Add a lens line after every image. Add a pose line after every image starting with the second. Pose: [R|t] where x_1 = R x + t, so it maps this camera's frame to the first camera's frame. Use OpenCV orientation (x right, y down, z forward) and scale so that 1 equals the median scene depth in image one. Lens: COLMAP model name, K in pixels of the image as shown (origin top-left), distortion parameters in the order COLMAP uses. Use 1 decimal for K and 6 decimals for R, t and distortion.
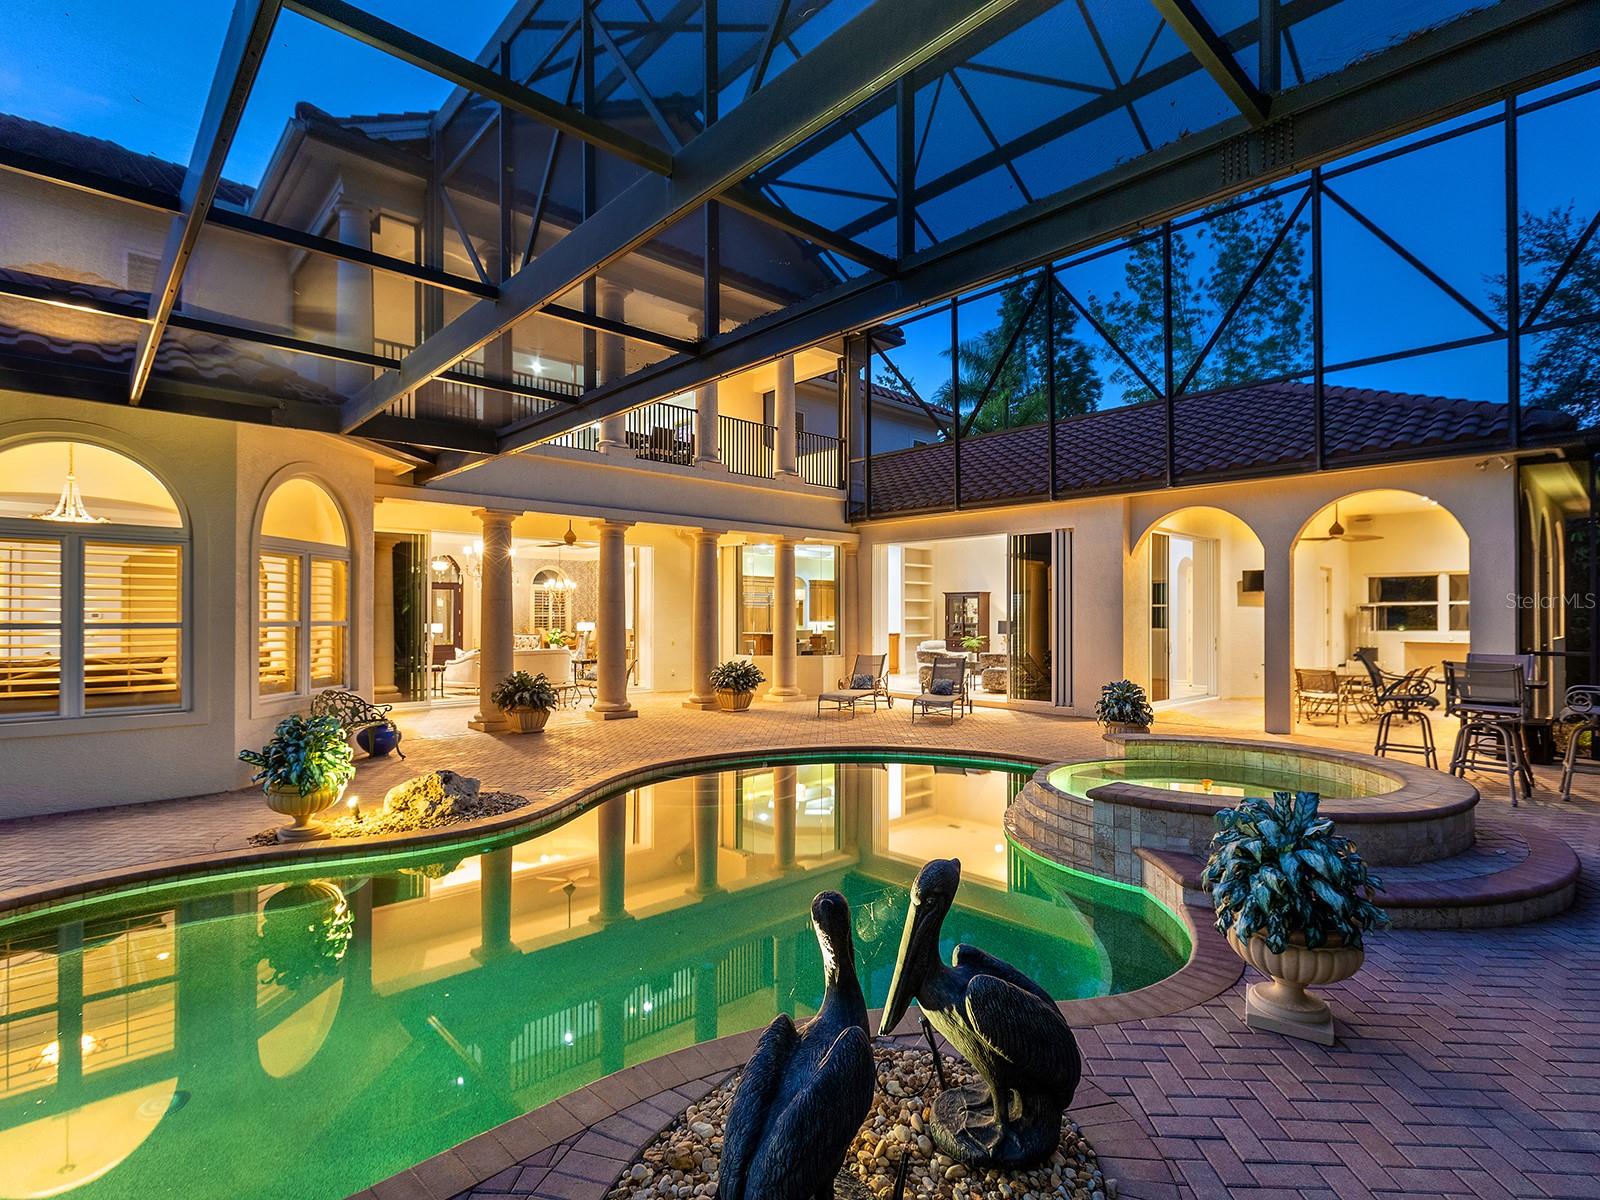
lens RADIAL K [[798.6, 0, 802.3], [0, 798.6, 616.3], [0, 0, 1]] dist [0.001027, 0.000812]
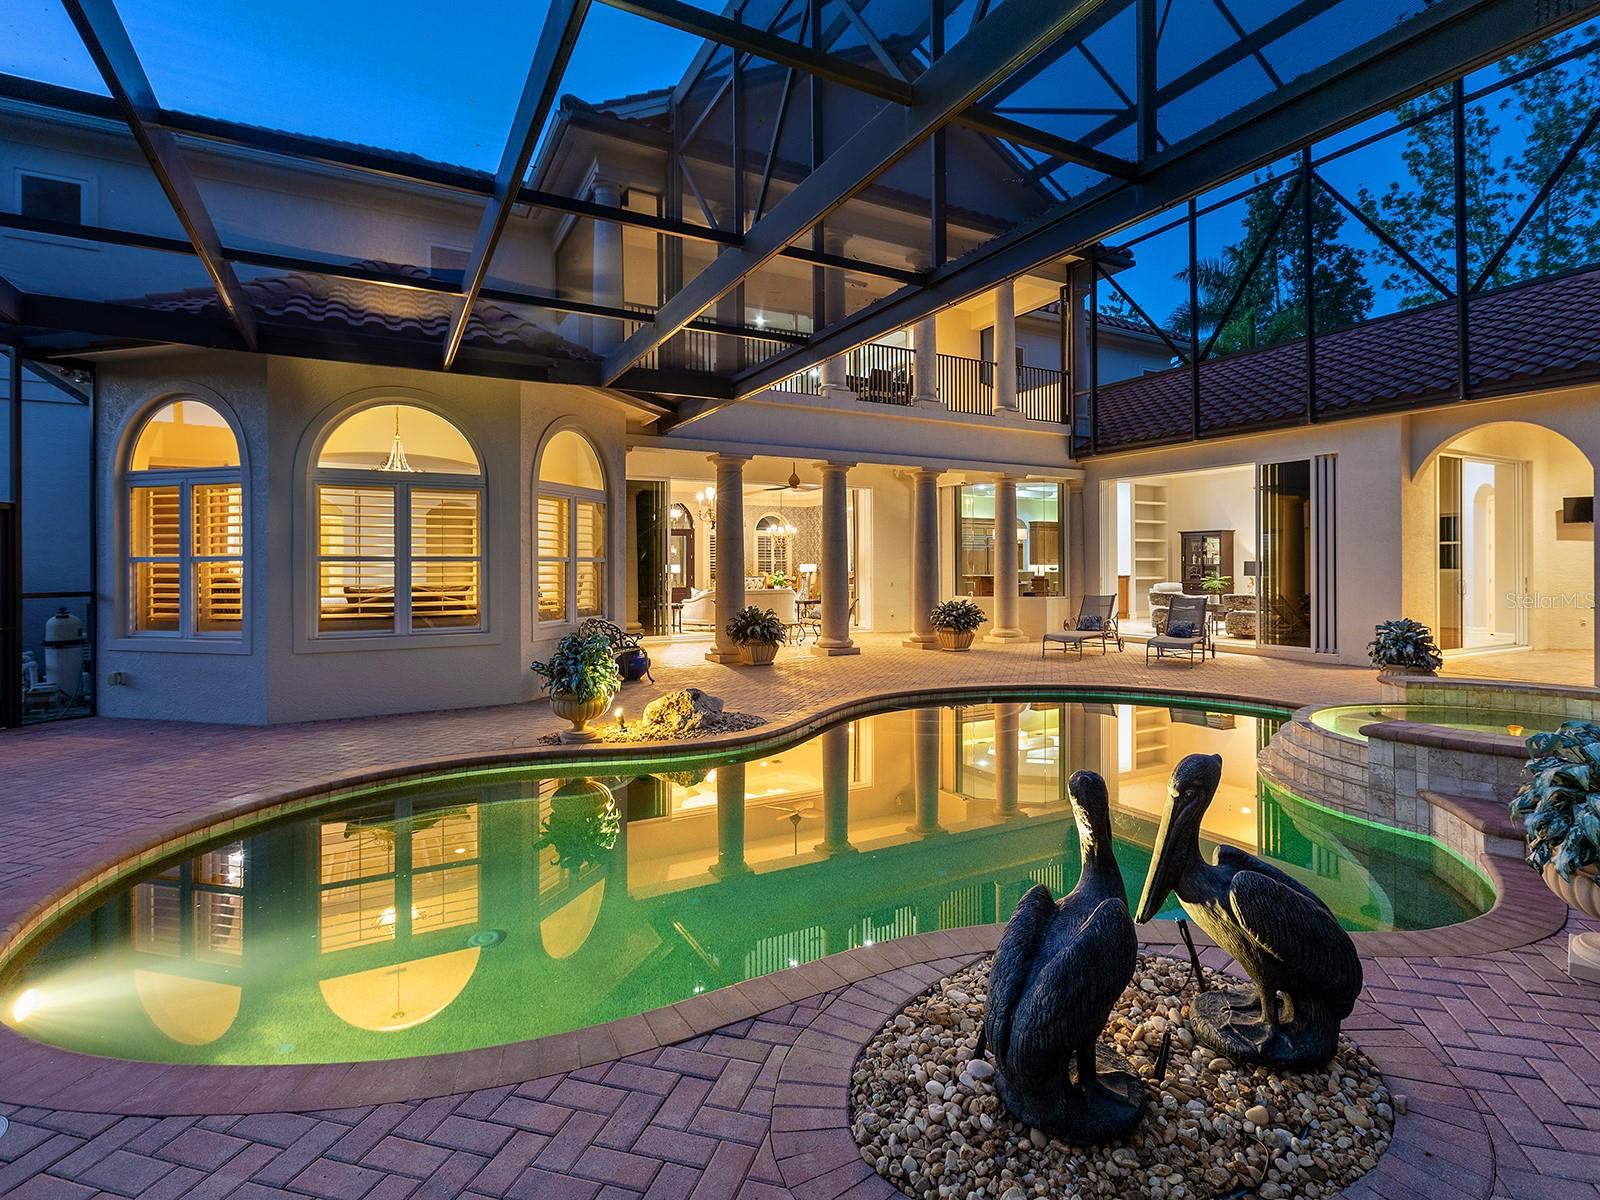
lens RADIAL K [[810.2, 0, 821.7], [0, 810.2, 571.9], [0, 0, 1]] dist [0.001361, -0.001261]
pose [[0.972033, -0.004657, -0.234799, -0.012442], [0.005985, 0.999970, 0.004943, 0.020268], [0.234769, -0.006210, 0.972031, -0.021809]]
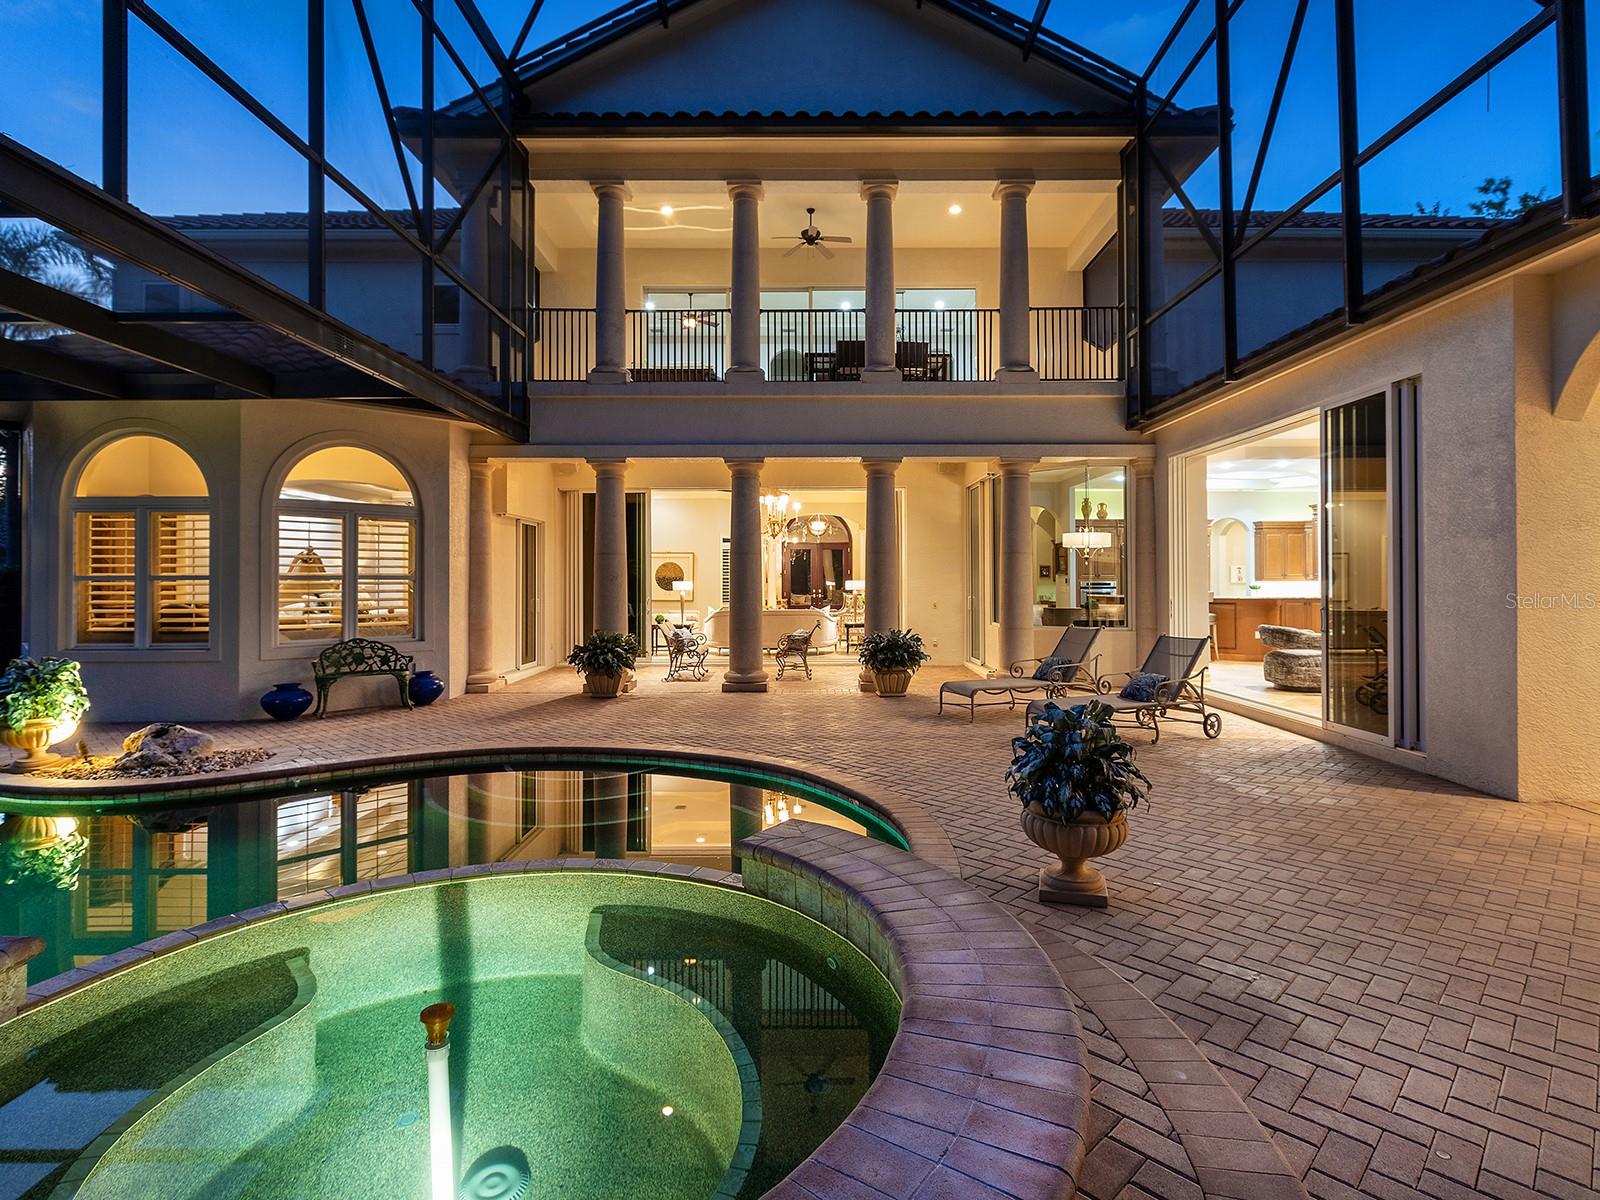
lens RADIAL K [[825.7, 0, 805.1], [0, 825.7, 579.6], [0, 0, 1]] dist [0.000974, -0.000170]
pose [[0.735955, -0.005803, -0.677005, 0.528197], [0.002867, 0.999981, -0.005455, 0.017968], [0.677024, 0.002074, 0.735958, 0.514623]]
